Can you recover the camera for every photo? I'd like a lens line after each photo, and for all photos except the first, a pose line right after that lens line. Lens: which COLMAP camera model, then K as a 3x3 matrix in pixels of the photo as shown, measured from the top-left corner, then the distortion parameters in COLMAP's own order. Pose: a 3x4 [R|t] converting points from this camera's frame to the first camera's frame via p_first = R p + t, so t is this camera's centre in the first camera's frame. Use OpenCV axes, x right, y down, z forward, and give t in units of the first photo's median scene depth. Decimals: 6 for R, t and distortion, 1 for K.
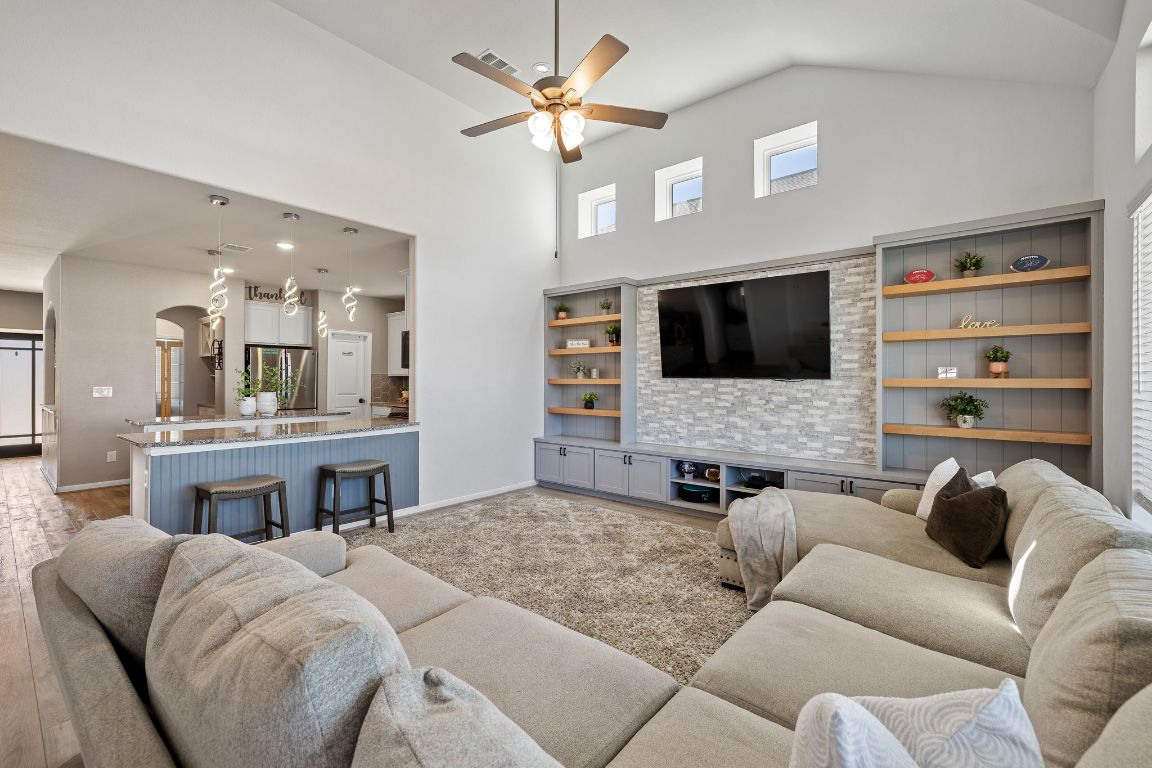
lens RADIAL K [[487.3, 0, 576.6], [0, 487.3, 373.7], [0, 0, 1]] dist [-0.001809, -0.000144]
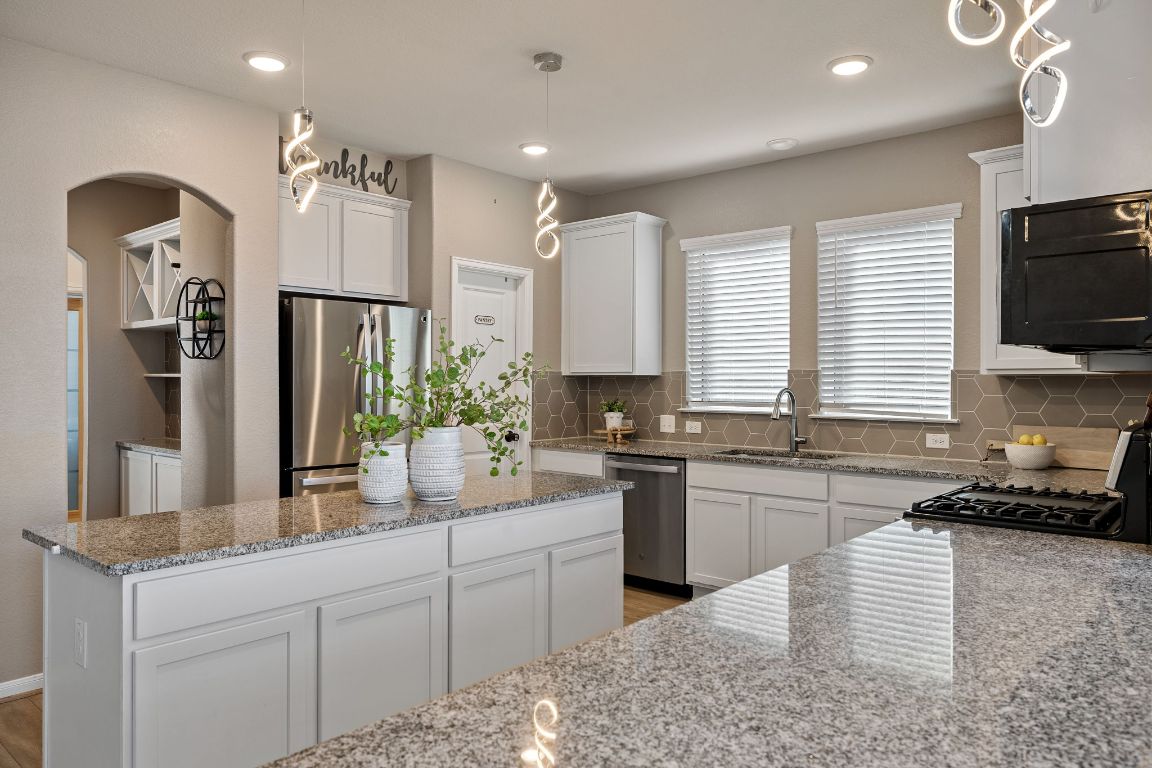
lens RADIAL K [[784.2, 0, 569.8], [0, 784.2, 385.0], [0, 0, 1]] dist [-0.000214, 0.002691]
pose [[0.999470, -0.001133, -0.032548, -0.420799], [0.001689, 0.999853, 0.017064, 0.001681], [0.032524, -0.017110, 0.999325, 0.391948]]
